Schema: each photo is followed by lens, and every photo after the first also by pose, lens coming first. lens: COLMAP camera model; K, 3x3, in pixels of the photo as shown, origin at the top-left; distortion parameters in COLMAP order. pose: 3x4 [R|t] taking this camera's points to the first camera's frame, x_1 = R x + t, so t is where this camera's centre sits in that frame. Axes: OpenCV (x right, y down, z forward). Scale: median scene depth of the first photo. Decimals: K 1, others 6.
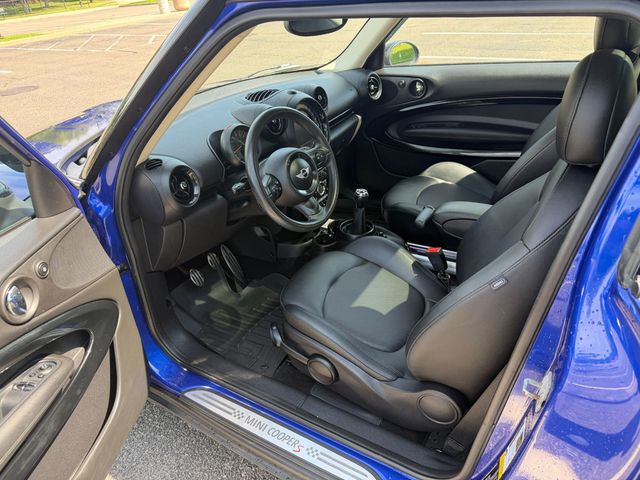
lens RADIAL K [[445.6, 0, 317.9], [0, 445.6, 236.1], [0, 0, 1]] dist [0.061013, -0.148627]
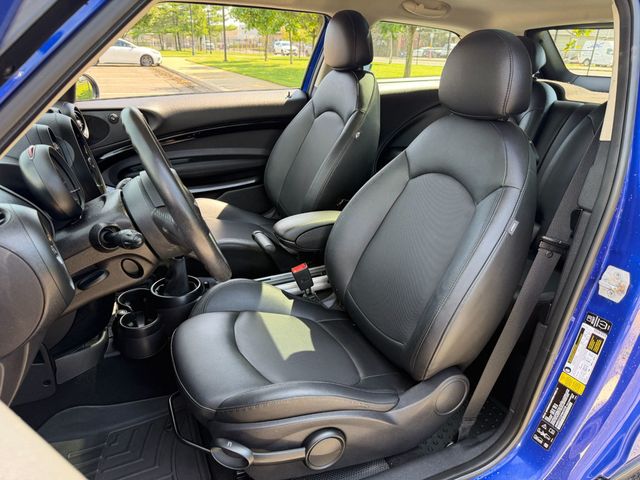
lens RADIAL K [[449.9, 0, 322.1], [0, 449.9, 242.1], [0, 0, 1]] dist [0.052449, -0.105292]
pose [[0.558673, -0.224665, 0.798380, -0.427322], [0.349616, 0.936702, 0.018942, -0.023223], [-0.752099, 0.268544, 0.601856, 0.408092]]
